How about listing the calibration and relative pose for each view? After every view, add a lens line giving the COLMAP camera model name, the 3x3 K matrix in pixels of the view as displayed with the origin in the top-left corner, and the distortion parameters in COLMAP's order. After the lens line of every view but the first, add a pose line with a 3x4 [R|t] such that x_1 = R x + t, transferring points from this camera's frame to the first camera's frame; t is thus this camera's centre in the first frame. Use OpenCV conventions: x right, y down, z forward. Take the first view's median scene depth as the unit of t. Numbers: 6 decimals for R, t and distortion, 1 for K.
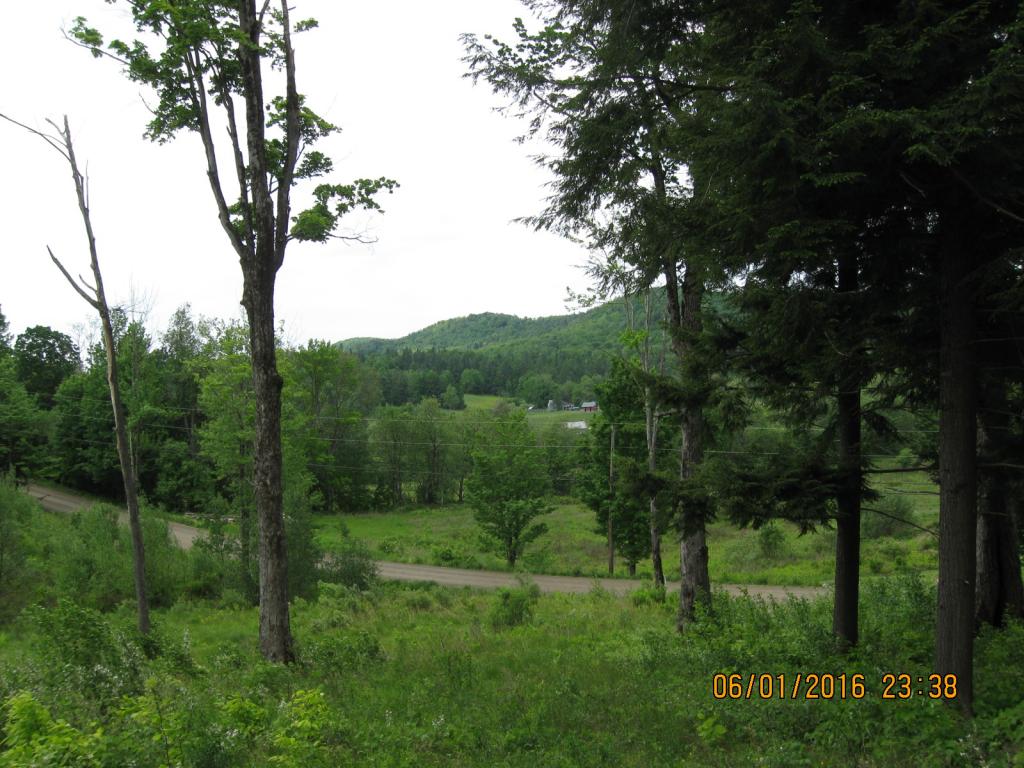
lens RADIAL K [[1098.0, 0, 512.0], [0, 1098.0, 384.0], [0, 0, 1]] dist [-0.140851, 0.017674]
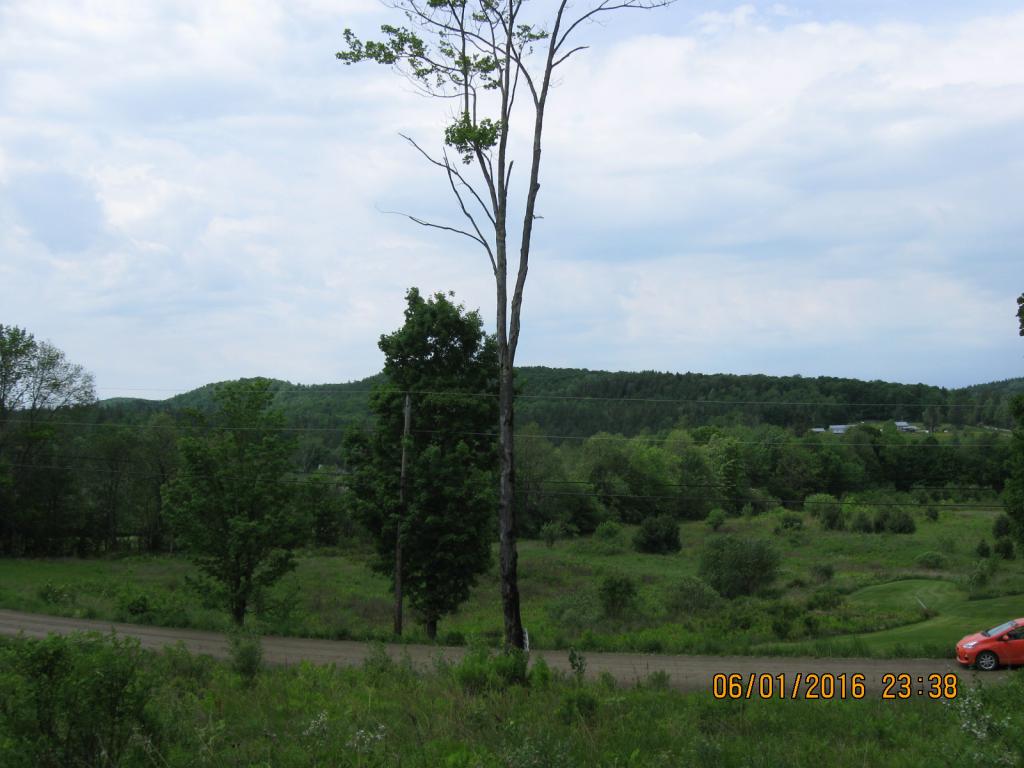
lens RADIAL K [[1098.0, 0, 512.0], [0, 1098.0, 384.0], [0, 0, 1]] dist [-0.140851, 0.017674]
pose [[0.978314, 0.043480, 0.202511, 0.022005], [-0.029330, 0.996948, -0.072355, 0.069913], [-0.205039, 0.064846, 0.976603, 0.355457]]
